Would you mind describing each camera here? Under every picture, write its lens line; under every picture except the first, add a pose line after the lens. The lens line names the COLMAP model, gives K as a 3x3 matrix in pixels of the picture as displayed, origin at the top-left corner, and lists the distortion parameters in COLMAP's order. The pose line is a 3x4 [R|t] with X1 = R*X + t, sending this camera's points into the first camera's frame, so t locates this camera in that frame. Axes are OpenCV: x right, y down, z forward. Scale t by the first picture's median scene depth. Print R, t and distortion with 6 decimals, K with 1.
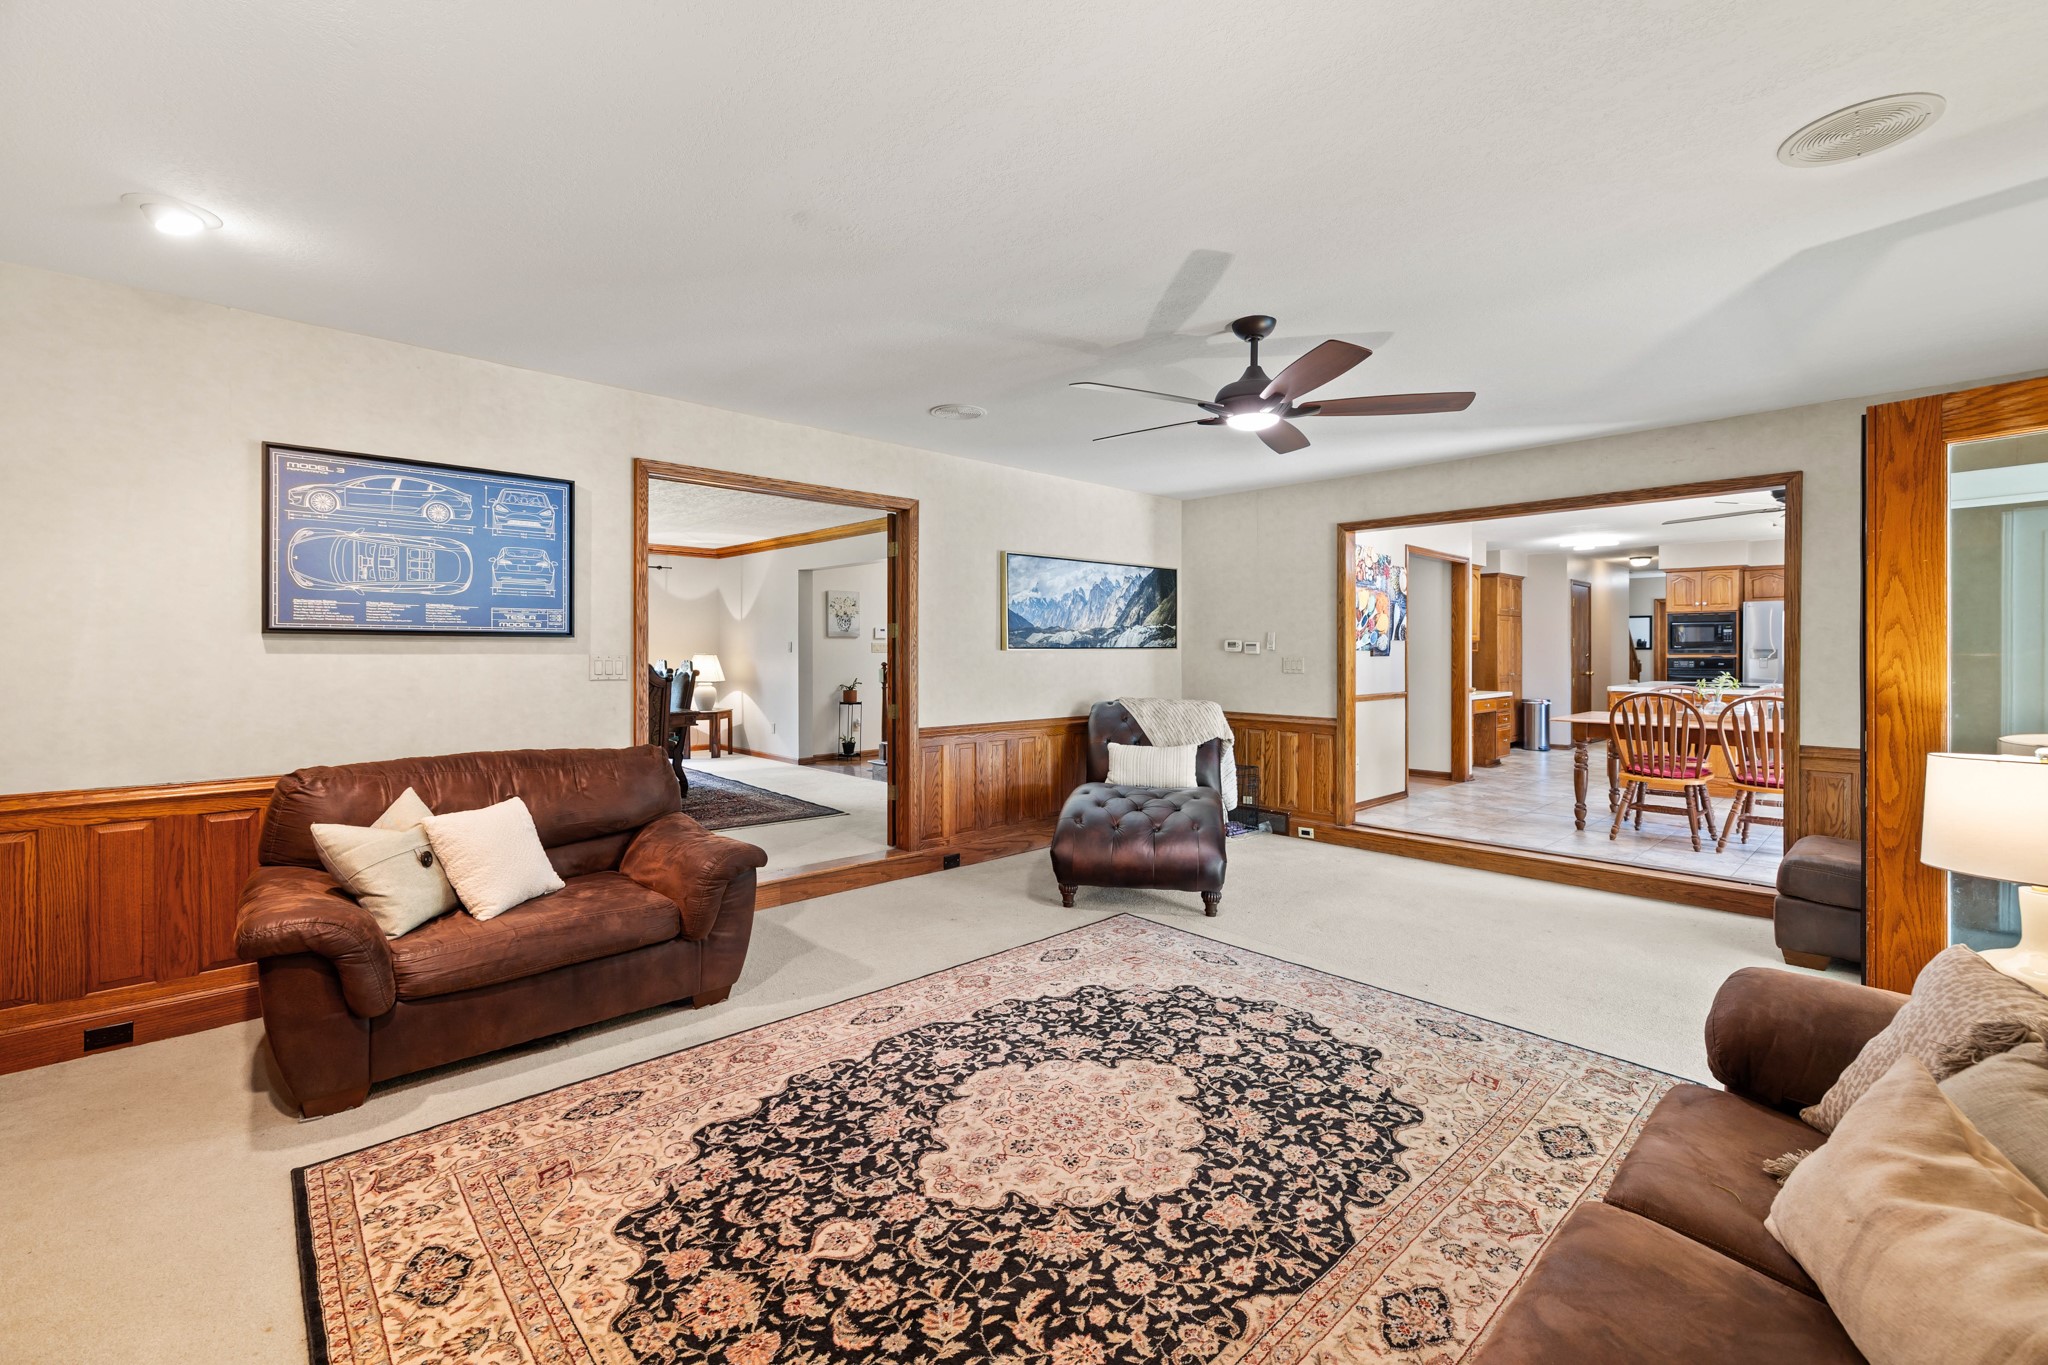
lens RADIAL K [[871.9, 0, 1020.2], [0, 871.9, 650.7], [0, 0, 1]] dist [0.000934, 0.000052]
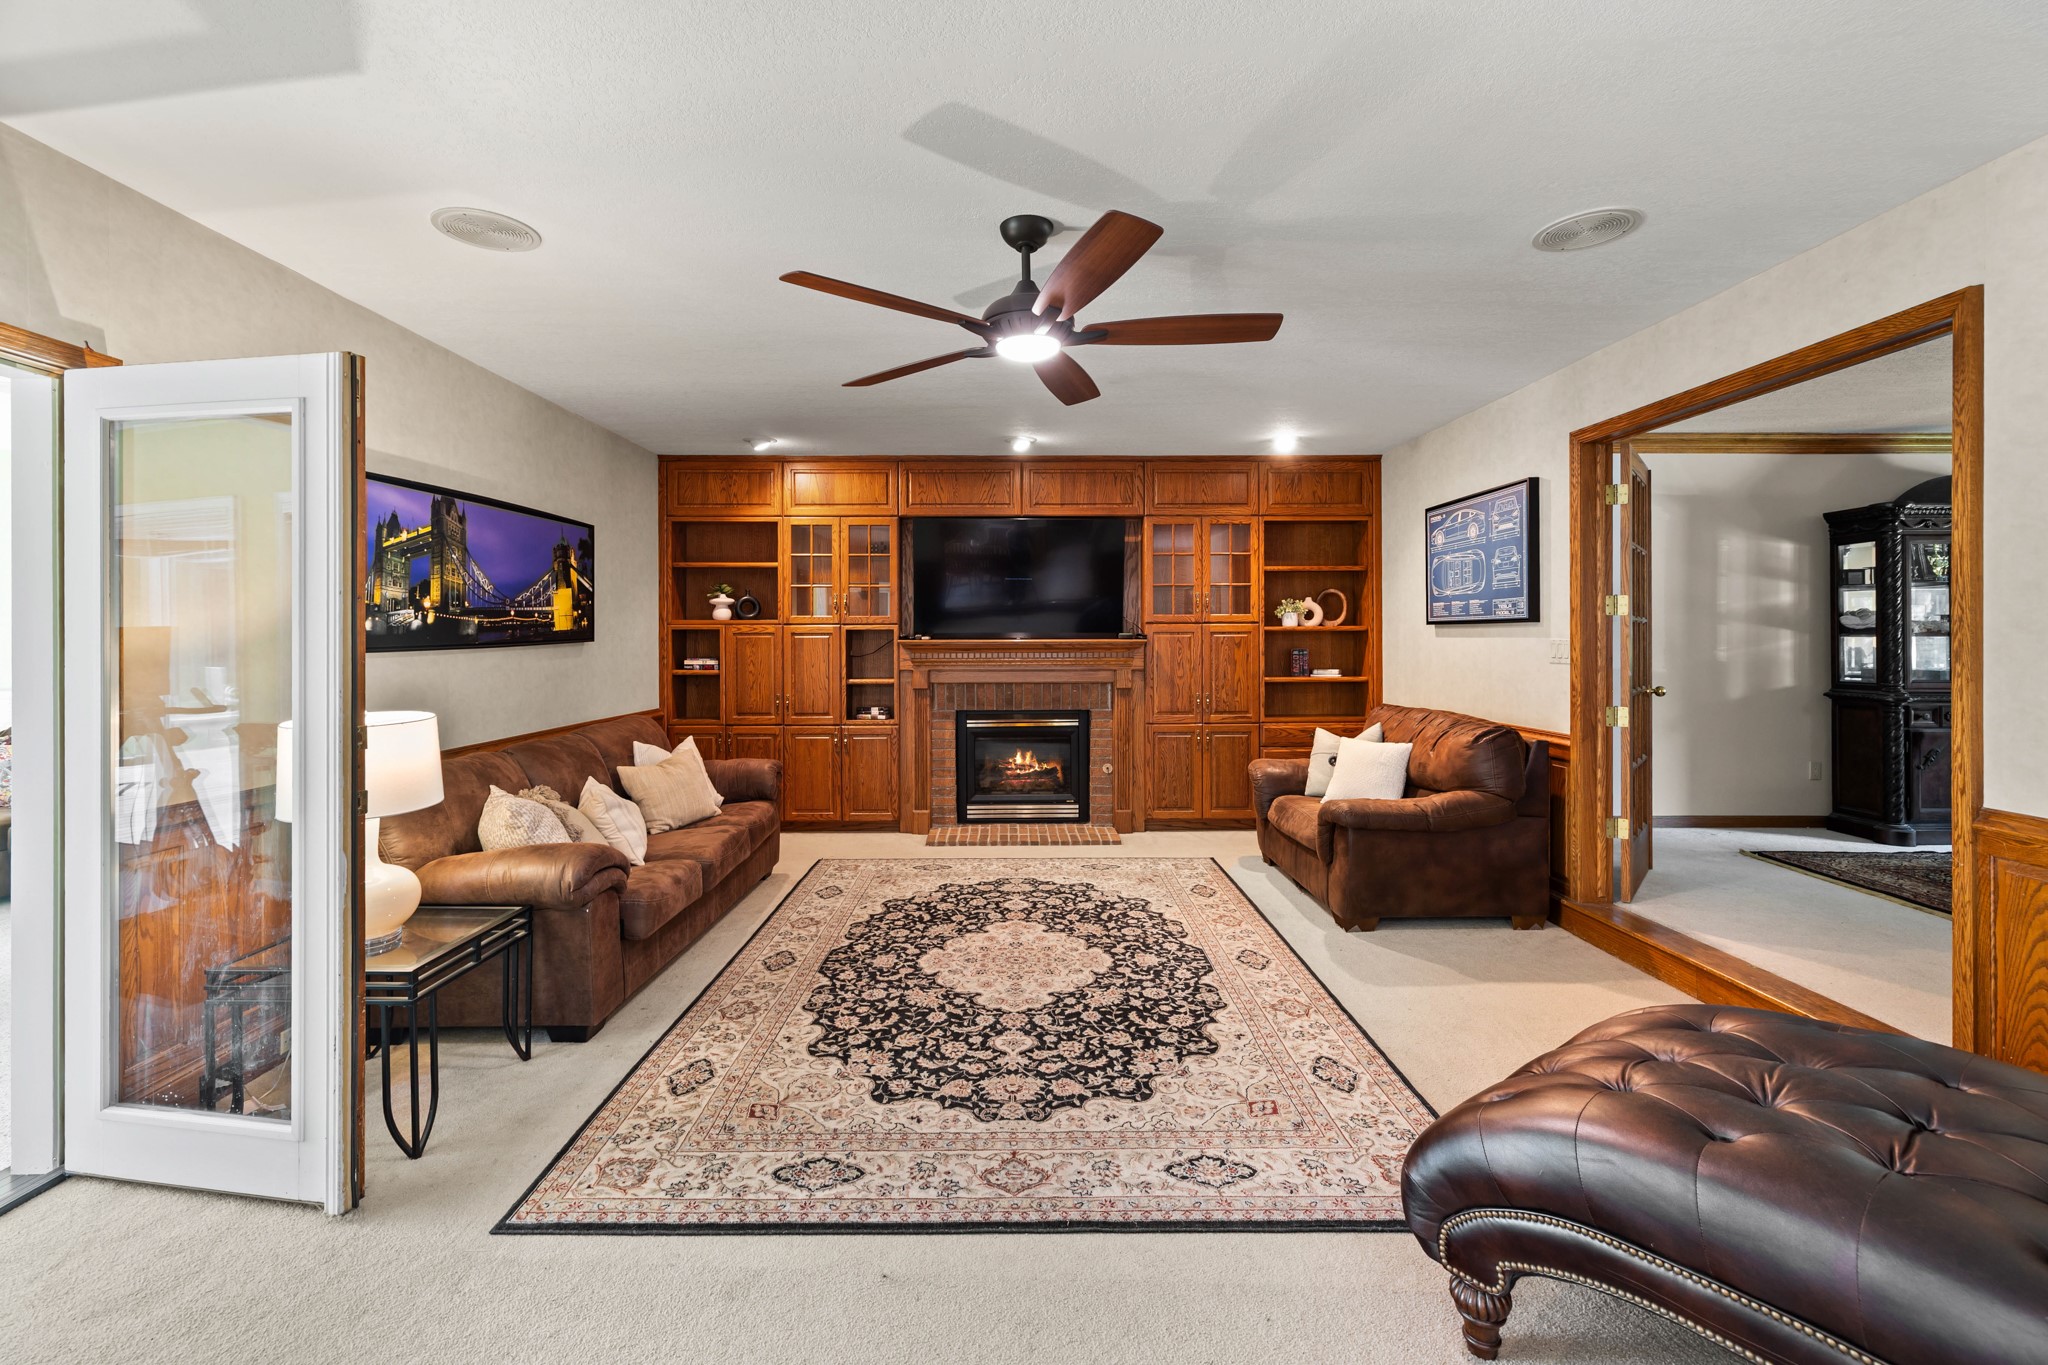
lens RADIAL K [[892.6, 0, 1019.3], [0, 892.6, 643.1], [0, 0, 1]] dist [0.001161, 0.000190]
pose [[-0.683061, 0.004869, -0.730345, 0.958233], [0.001431, 0.999985, 0.005328, 0.004914], [0.730360, 0.002594, -0.683057, 1.706315]]
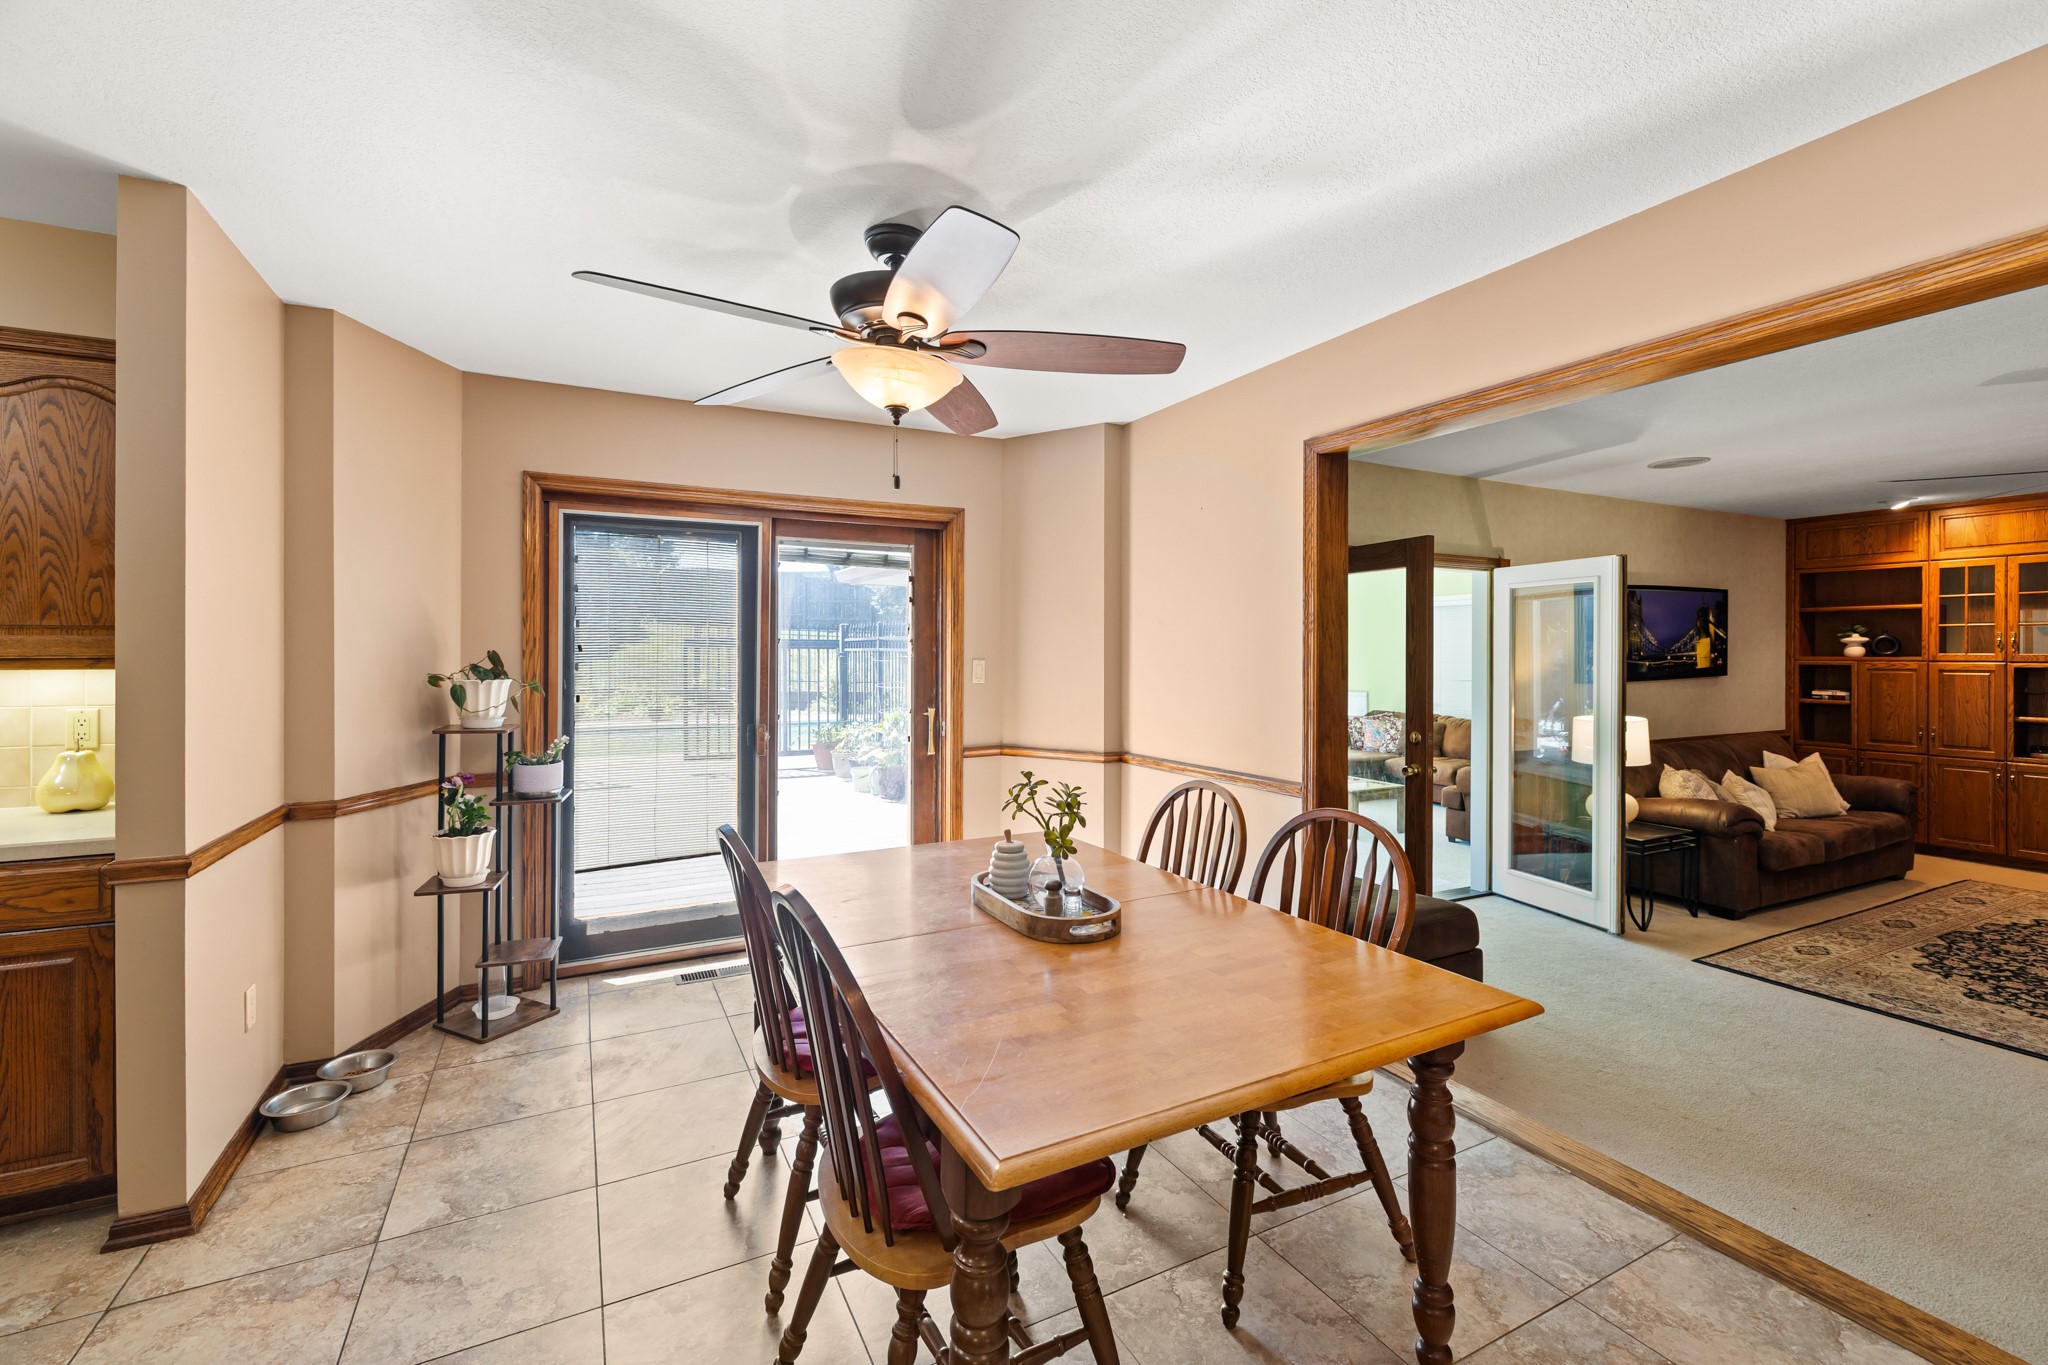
lens RADIAL K [[871.9, 0, 1020.2], [0, 871.9, 650.7], [0, 0, 1]] dist [0.000934, 0.000052]
pose [[-0.960721, -0.003132, 0.277499, 1.397871], [-0.003380, 0.999994, -0.000416, -0.046642], [-0.277496, -0.001337, -0.960726, 2.622478]]
